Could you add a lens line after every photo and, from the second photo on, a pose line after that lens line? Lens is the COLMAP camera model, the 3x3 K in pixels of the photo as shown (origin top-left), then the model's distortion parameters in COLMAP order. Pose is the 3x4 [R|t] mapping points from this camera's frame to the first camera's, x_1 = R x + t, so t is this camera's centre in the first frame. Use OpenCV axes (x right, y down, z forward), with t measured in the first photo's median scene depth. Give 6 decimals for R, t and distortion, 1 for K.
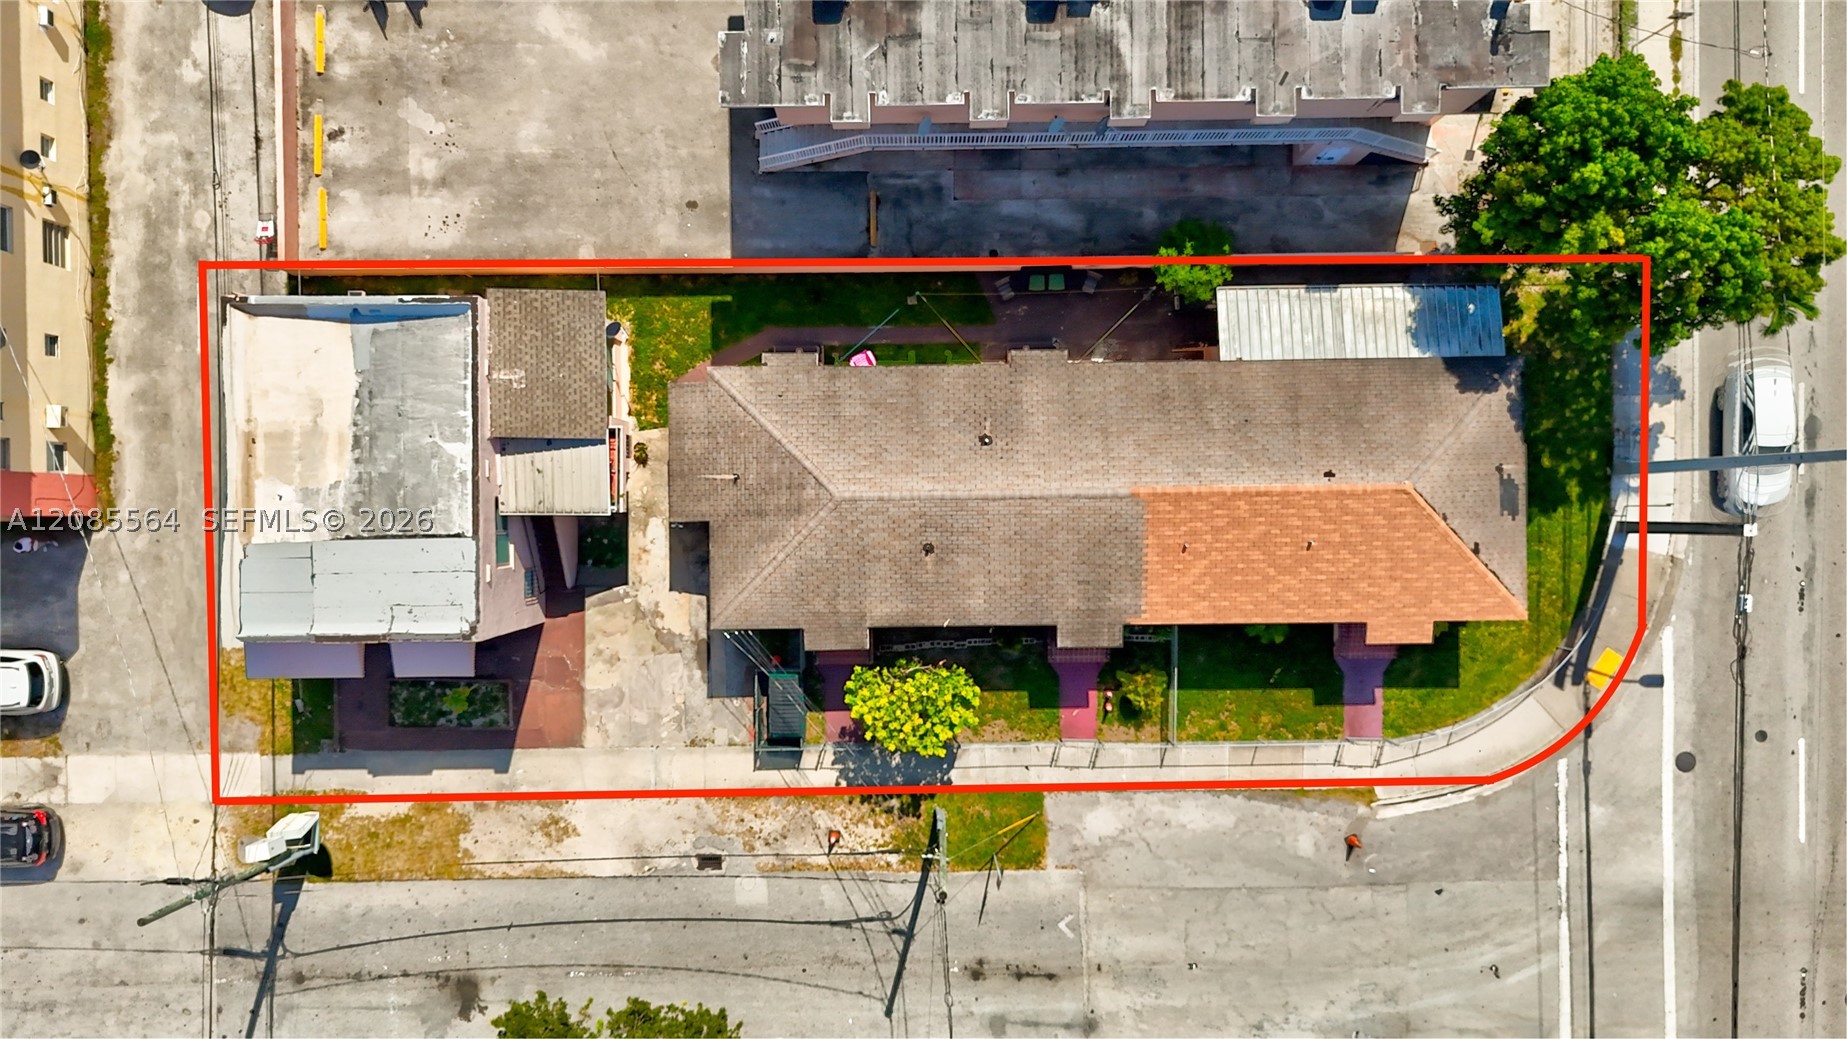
lens RADIAL K [[1378.3, 0, 923.5], [0, 1378.3, 519.5], [0, 0, 1]] dist [0.061250, -0.060480]
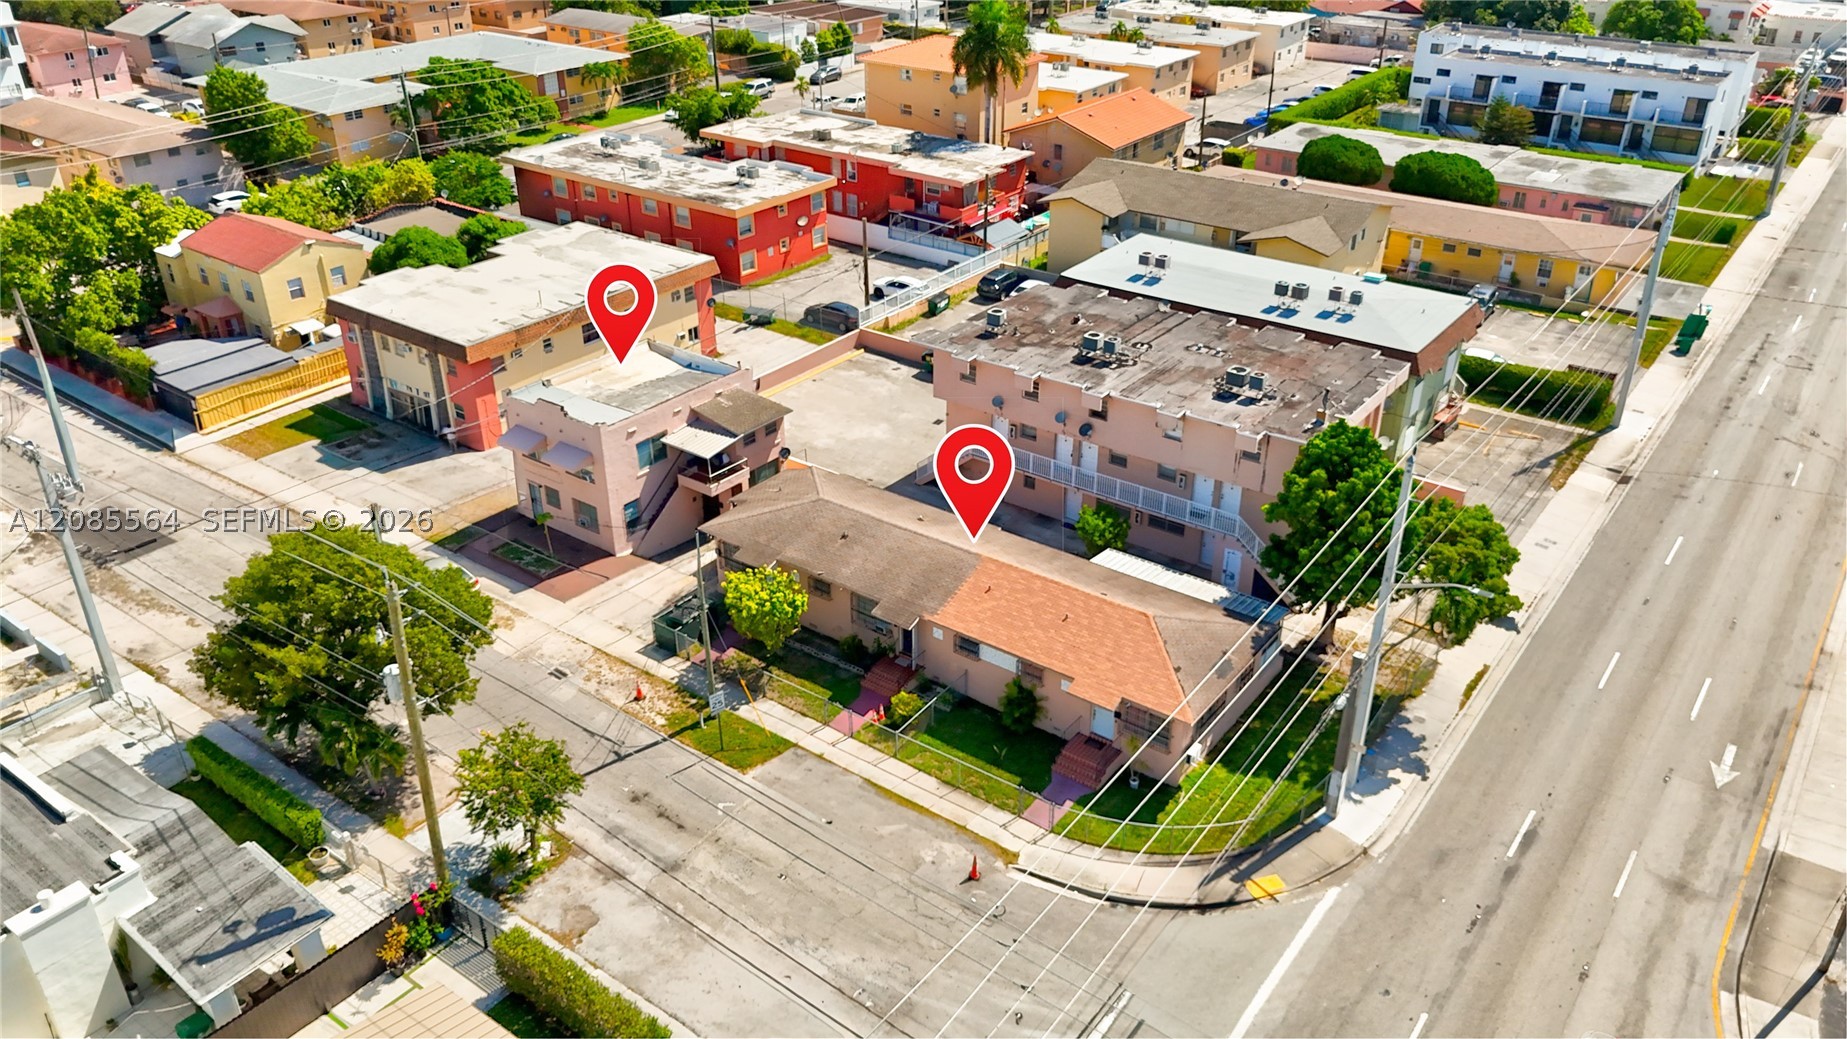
lens RADIAL K [[1372.2, 0, 923.5], [0, 1372.2, 519.5], [0, 0, 1]] dist [0.069014, -0.070923]
pose [[0.798249, 0.289658, -0.528107, 0.754228], [-0.602275, 0.372244, -0.706186, 0.896688], [-0.007968, 0.881778, 0.471597, 0.266550]]
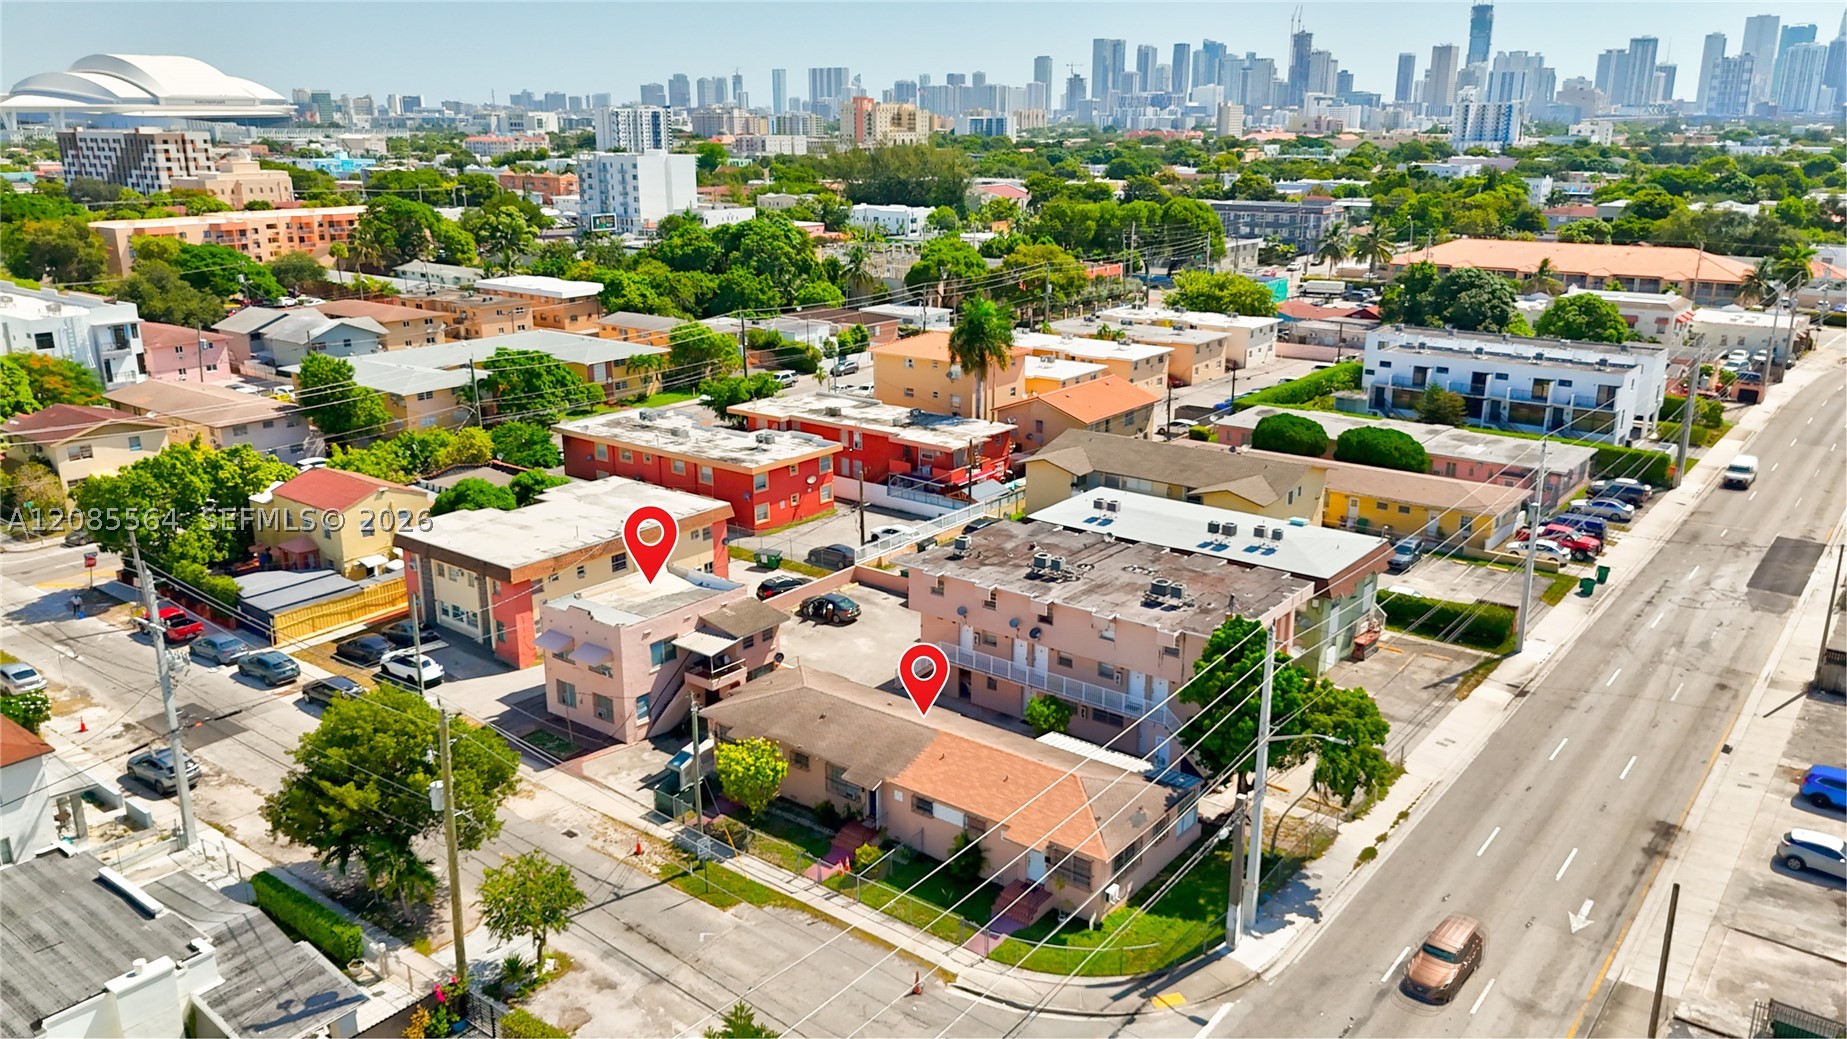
lens RADIAL K [[1369.7, 0, 923.5], [0, 1369.7, 519.5], [0, 0, 1]] dist [0.078375, -0.090687]
pose [[0.784520, 0.176266, -0.594523, 0.963138], [-0.620049, 0.210369, -0.755833, 1.060514], [-0.008159, 0.961600, 0.274333, 0.269270]]
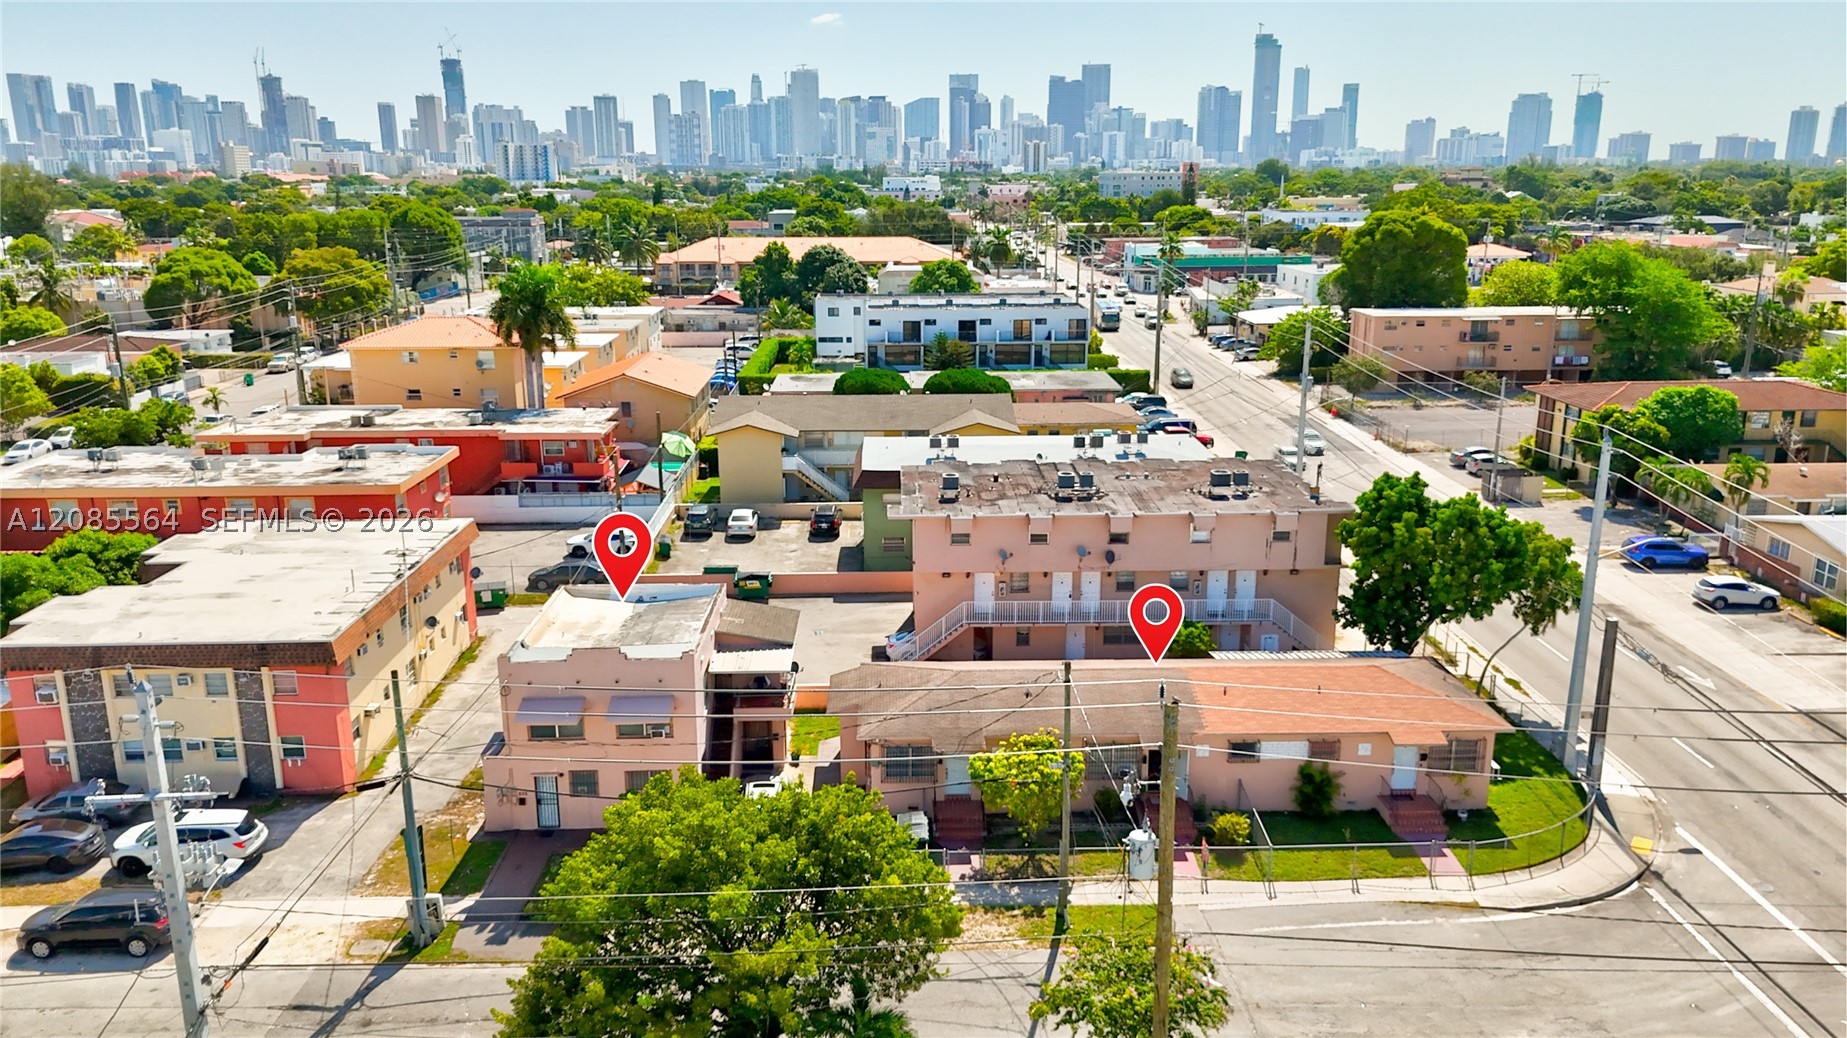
lens RADIAL K [[1372.2, 0, 923.5], [0, 1372.2, 519.0], [0, 0, 1]] dist [0.069014, -0.070923]
pose [[0.999858, -0.006450, 0.015590, -0.103339], [0.016677, 0.237829, -0.971164, 1.120489], [0.002557, 0.971286, 0.237903, 0.477485]]
